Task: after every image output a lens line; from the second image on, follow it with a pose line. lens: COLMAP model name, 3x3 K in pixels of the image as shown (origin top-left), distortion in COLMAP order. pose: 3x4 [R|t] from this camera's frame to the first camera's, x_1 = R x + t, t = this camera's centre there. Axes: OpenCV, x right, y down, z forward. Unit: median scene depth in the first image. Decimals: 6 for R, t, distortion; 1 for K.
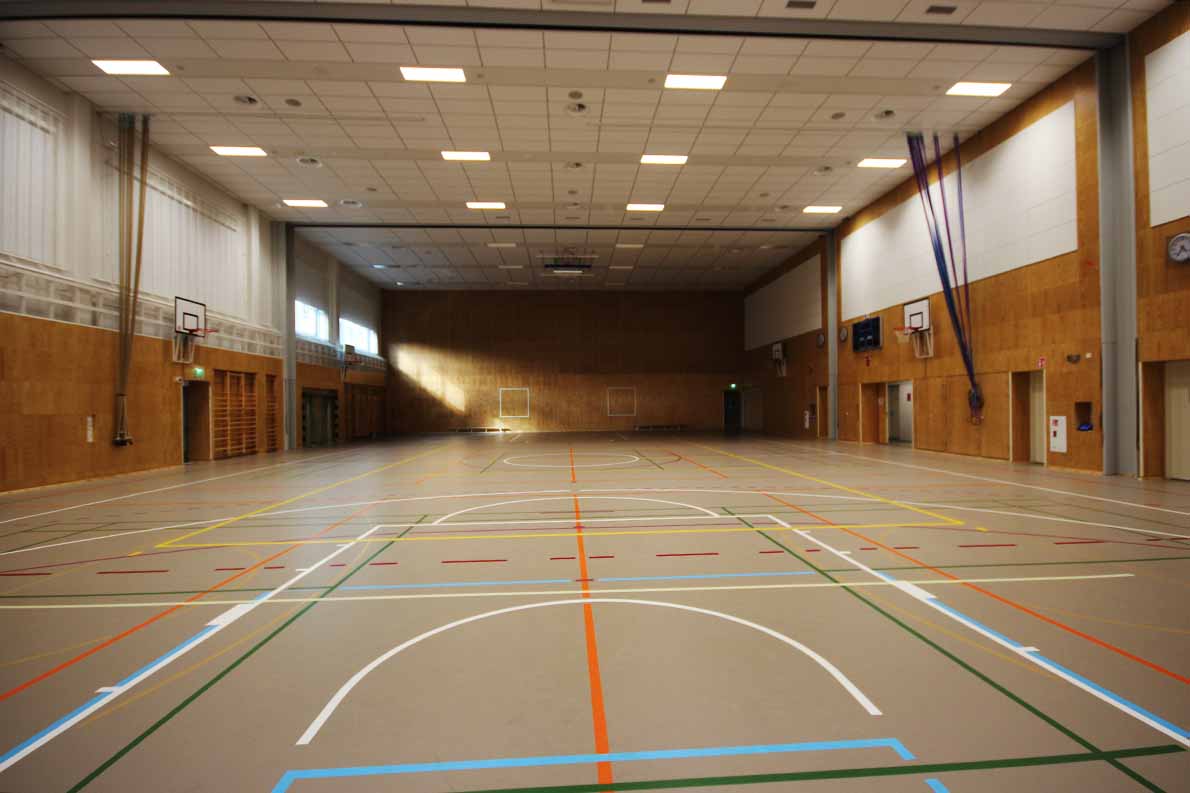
lens RADIAL K [[565.2, 0, 595.0], [0, 565.2, 396.5], [0, 0, 1]] dist [0.000953, -0.000274]
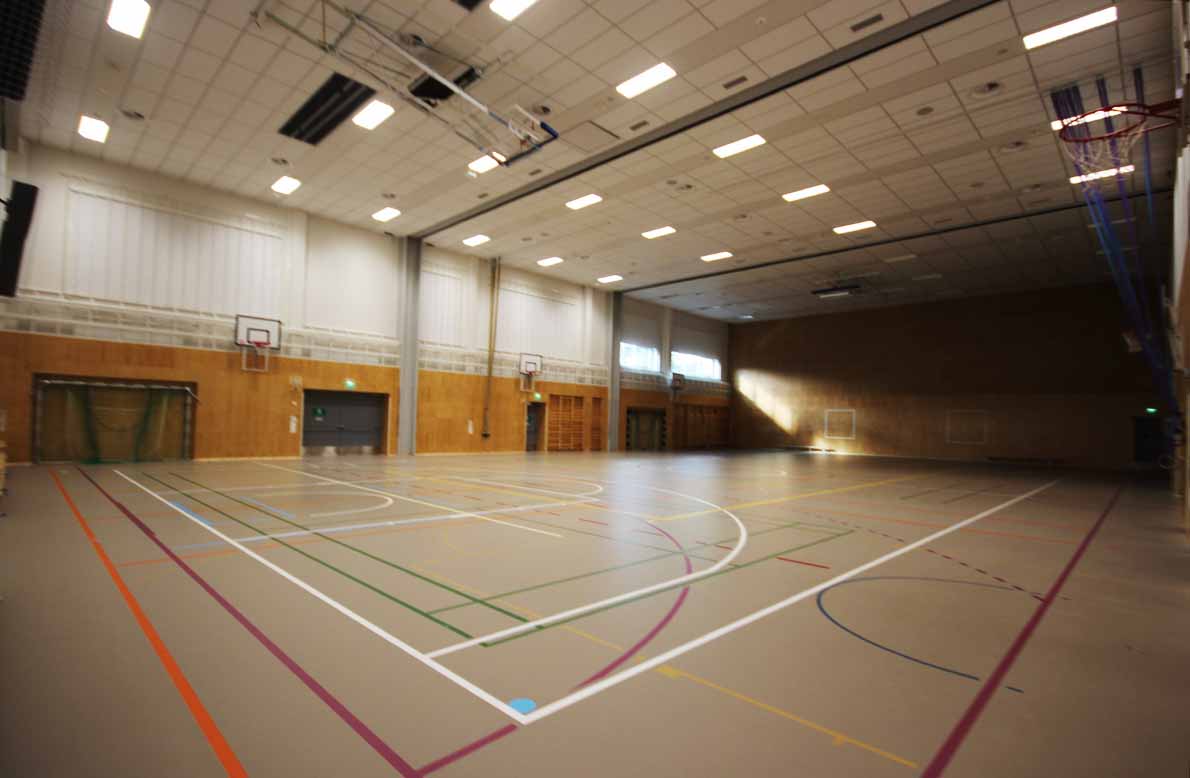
lens RADIAL K [[563.1, 0, 595.0], [0, 563.1, 389.0], [0, 0, 1]] dist [-0.000496, -0.000041]
pose [[0.668918, -0.014250, -0.743200, 0.531288], [-0.022258, 0.998984, -0.039187, -0.003897], [0.743003, 0.042755, 0.667921, 0.017904]]
